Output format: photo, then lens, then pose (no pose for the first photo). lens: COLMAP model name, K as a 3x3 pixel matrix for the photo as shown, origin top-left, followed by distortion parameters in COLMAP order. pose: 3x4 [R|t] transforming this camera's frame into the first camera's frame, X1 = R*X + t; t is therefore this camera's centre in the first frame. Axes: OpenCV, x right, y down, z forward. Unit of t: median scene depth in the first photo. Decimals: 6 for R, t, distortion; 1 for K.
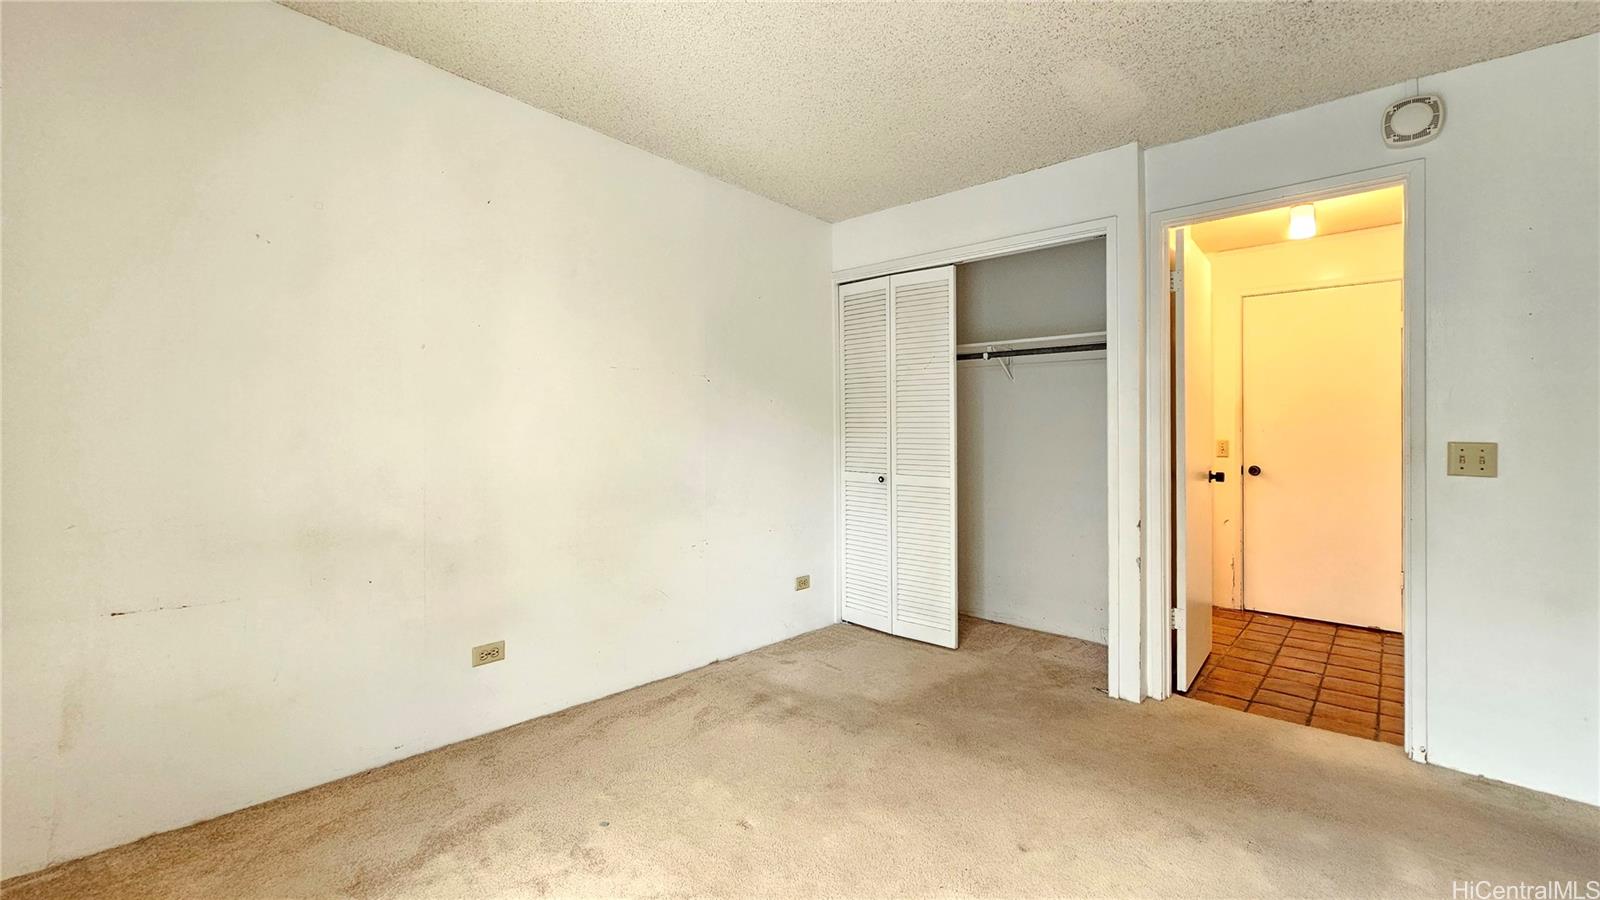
lens RADIAL K [[651.4, 0, 800.5], [0, 651.4, 443.1], [0, 0, 1]] dist [-0.000192, 0.000328]
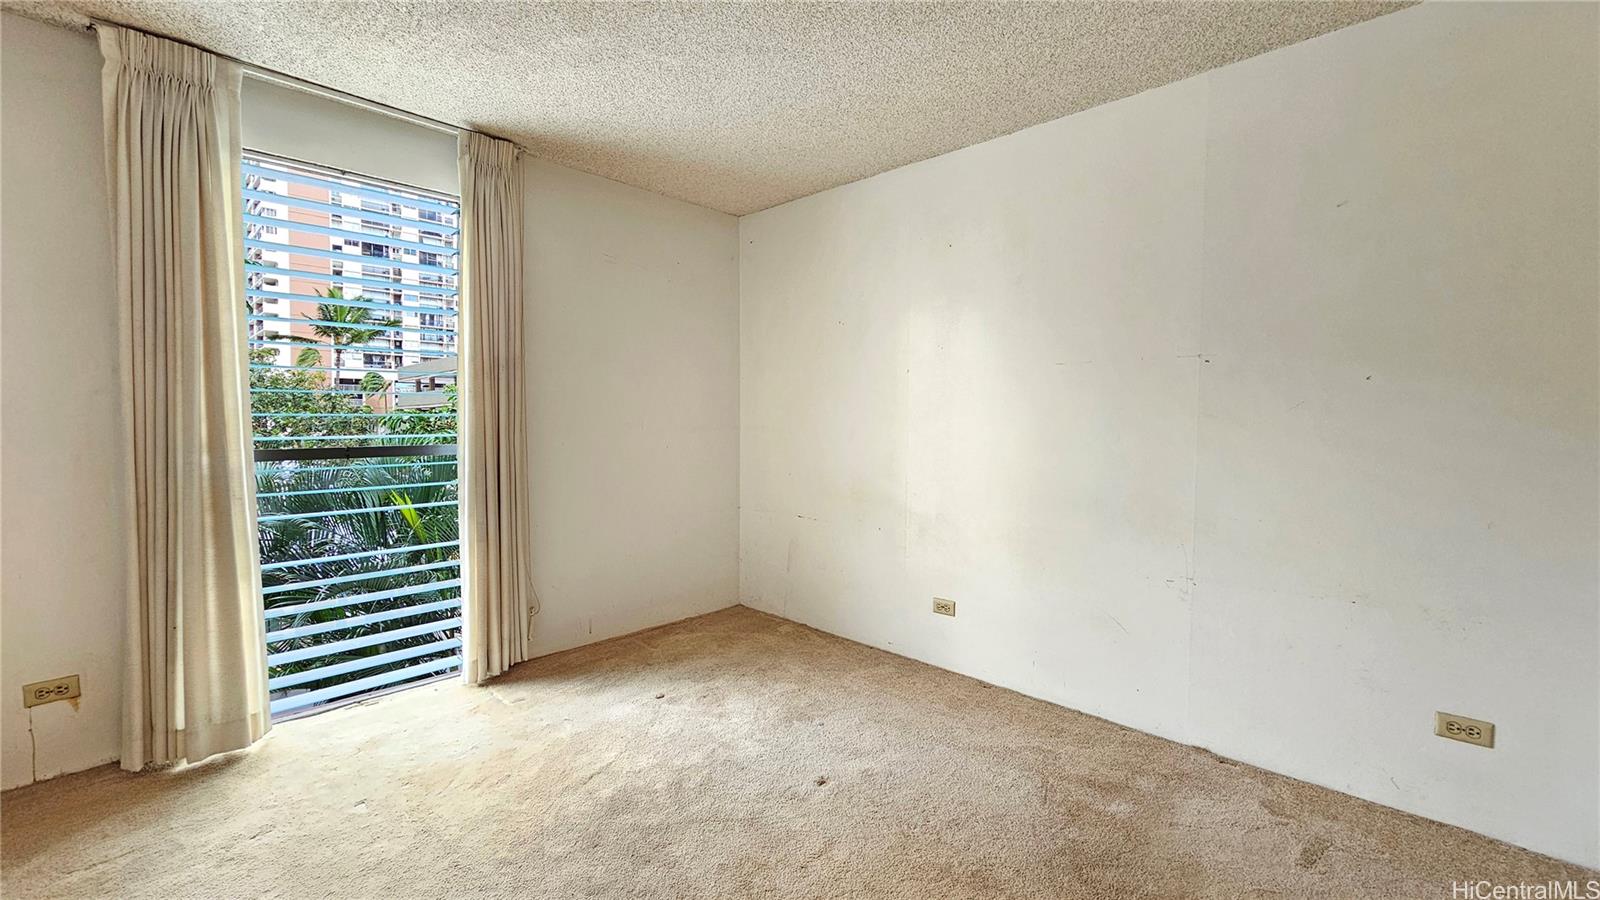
lens RADIAL K [[641.2, 0, 818.2], [0, 641.2, 436.4], [0, 0, 1]] dist [-0.001555, 0.000121]
pose [[-0.030645, -0.001786, -0.999529, 0.684545], [-0.012028, 0.999927, -0.001418, -0.010488], [0.999458, 0.011979, -0.030664, 0.669369]]
